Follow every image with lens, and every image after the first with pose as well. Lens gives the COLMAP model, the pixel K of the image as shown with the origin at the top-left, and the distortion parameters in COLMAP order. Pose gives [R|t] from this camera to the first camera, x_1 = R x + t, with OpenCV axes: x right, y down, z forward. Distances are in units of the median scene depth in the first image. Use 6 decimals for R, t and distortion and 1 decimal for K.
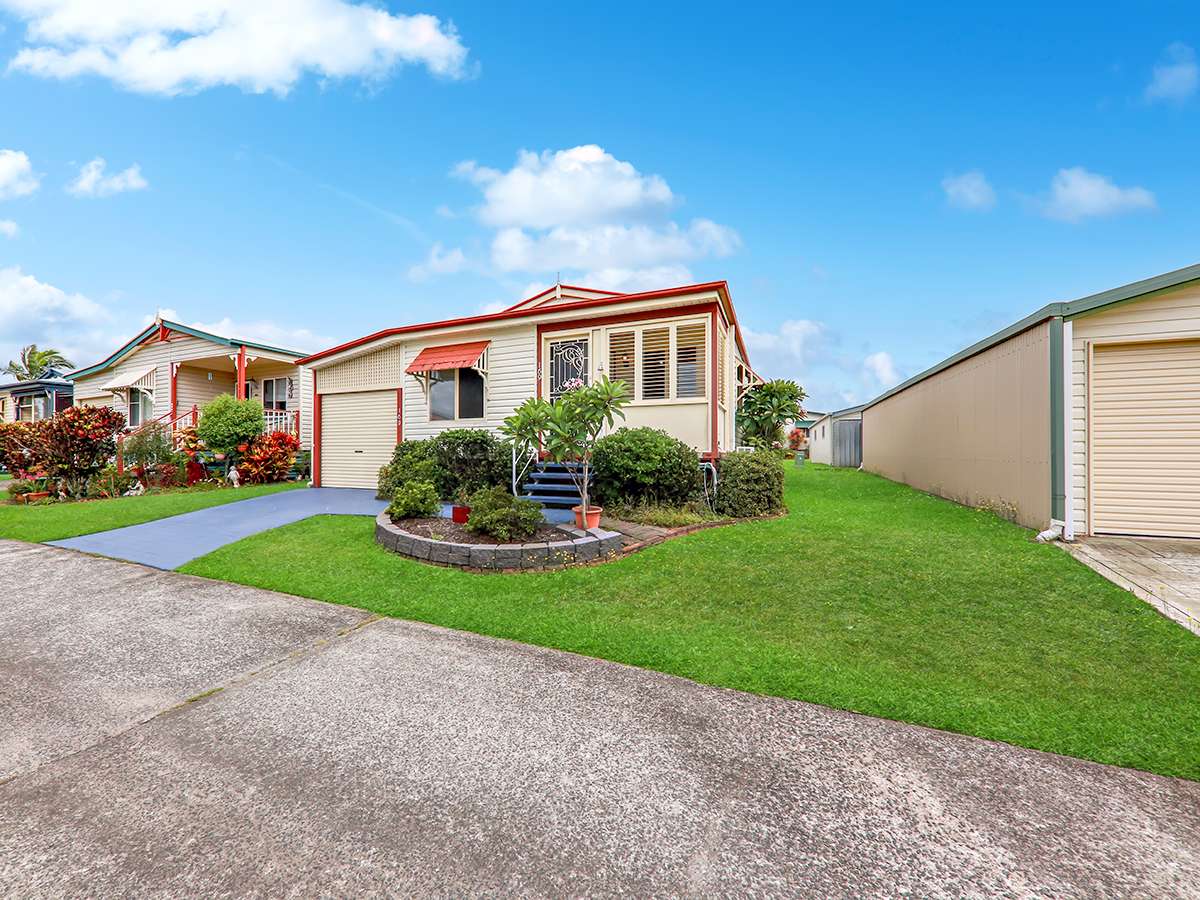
lens RADIAL K [[449.6, 0, 600.0], [0, 449.6, 450.0], [0, 0, 1]] dist [0.002183, -0.000066]
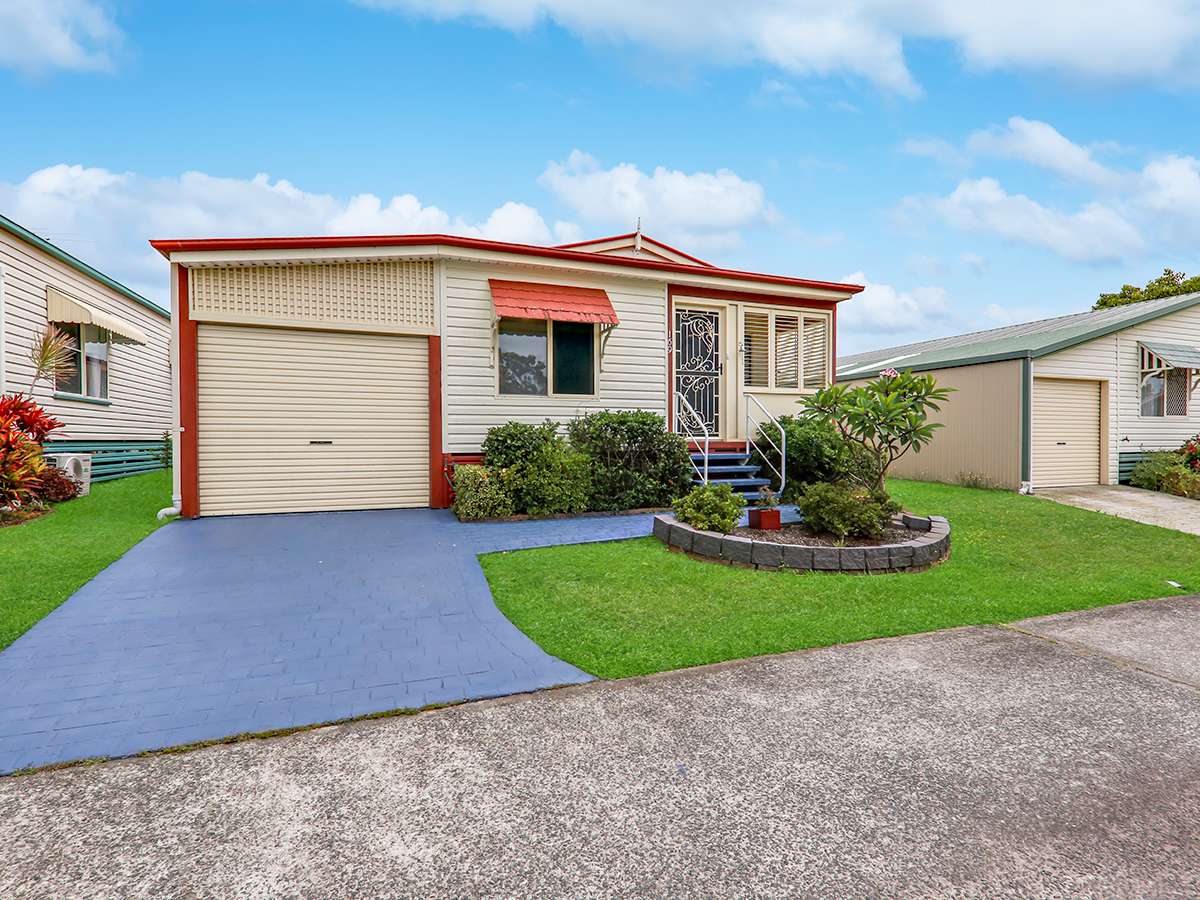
lens RADIAL K [[540.7, 0, 600.0], [0, 540.7, 450.0], [0, 0, 1]] dist [0.011814, -0.000752]
pose [[0.731518, -0.015274, 0.681651, -0.907110], [-0.001306, 0.999716, 0.023801, -0.003734], [-0.681821, -0.018301, 0.731290, 0.374007]]
